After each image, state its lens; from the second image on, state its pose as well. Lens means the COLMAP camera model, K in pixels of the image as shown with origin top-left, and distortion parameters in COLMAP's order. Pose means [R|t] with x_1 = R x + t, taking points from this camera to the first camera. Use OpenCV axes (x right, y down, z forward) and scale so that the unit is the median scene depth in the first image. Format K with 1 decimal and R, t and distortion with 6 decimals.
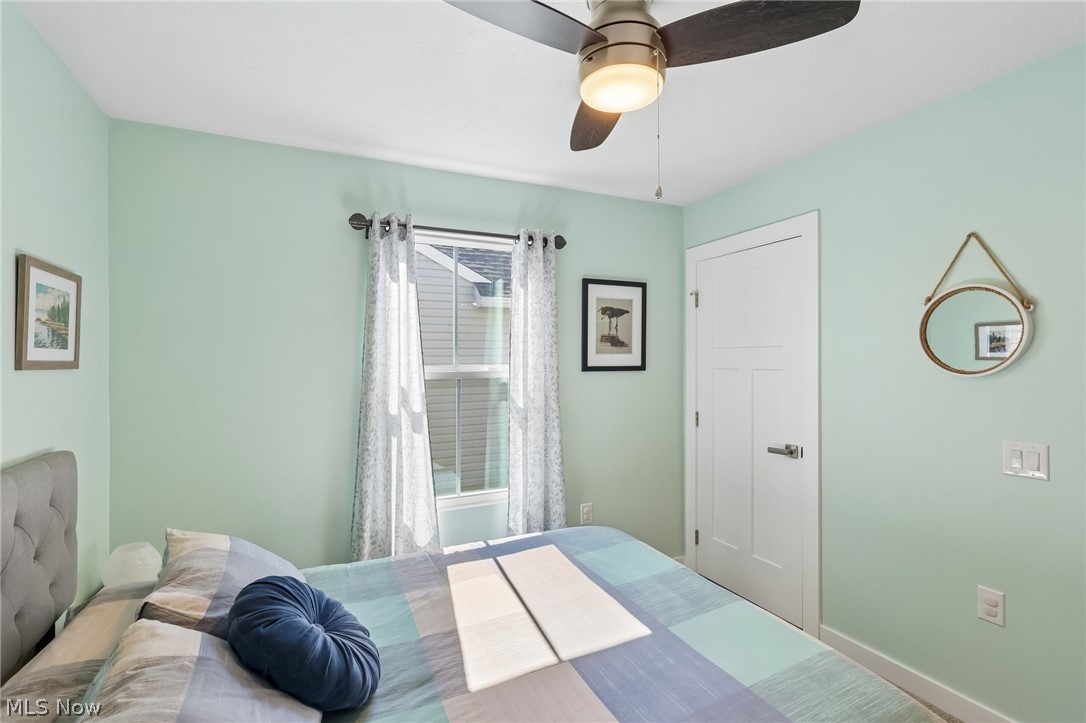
lens RADIAL K [[503.4, 0, 547.8], [0, 503.4, 361.9], [0, 0, 1]] dist [0.002013, 0.000495]
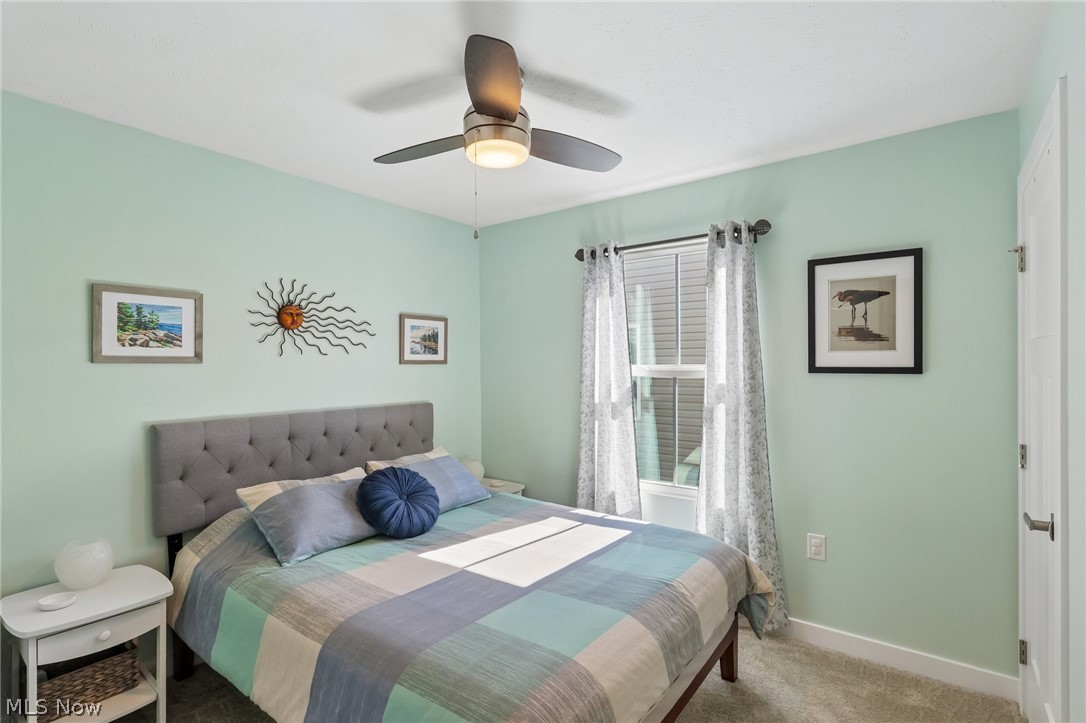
lens RADIAL K [[527.7, 0, 543.0], [0, 527.7, 361.5], [0, 0, 1]] dist [-0.002354, -0.000706]
pose [[0.460598, 0.003609, -0.887602, 0.752590], [-0.000680, 0.999993, 0.003713, -0.003168], [0.887609, -0.001106, 0.460597, 0.252862]]
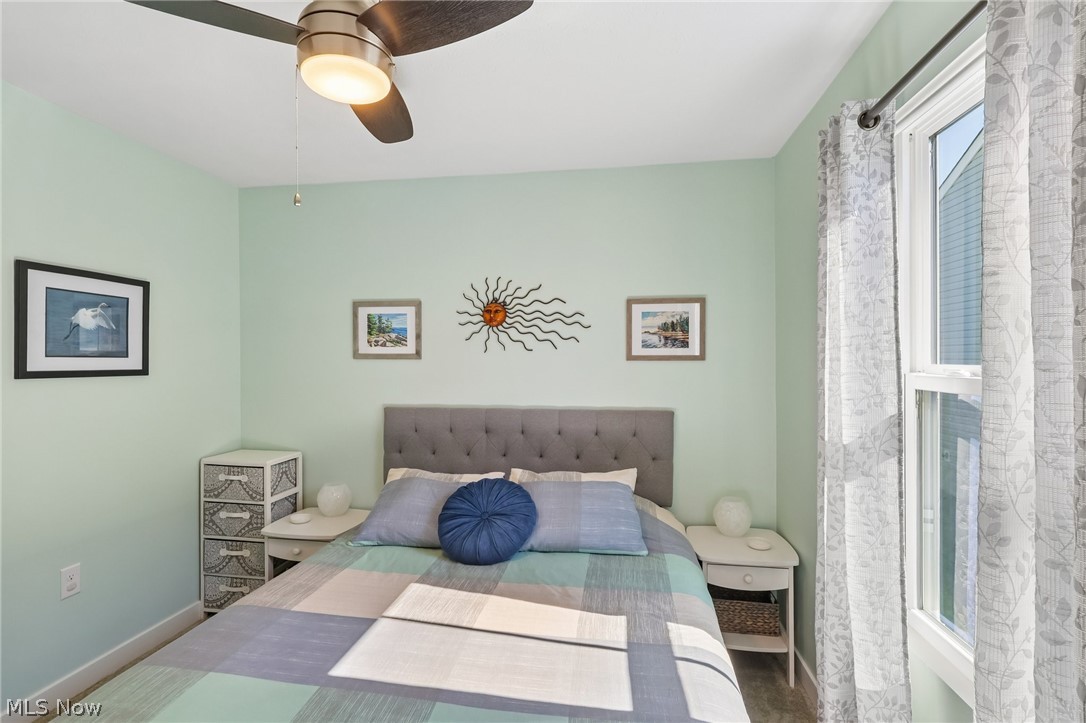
lens RADIAL K [[527.7, 0, 543.0], [0, 527.7, 361.5], [0, 0, 1]] dist [-0.002354, -0.000706]
pose [[-0.570226, 0.014221, -0.821365, 0.410282], [0.005845, 0.999895, 0.013254, -0.004622], [0.821467, 0.002757, -0.570249, 1.010548]]
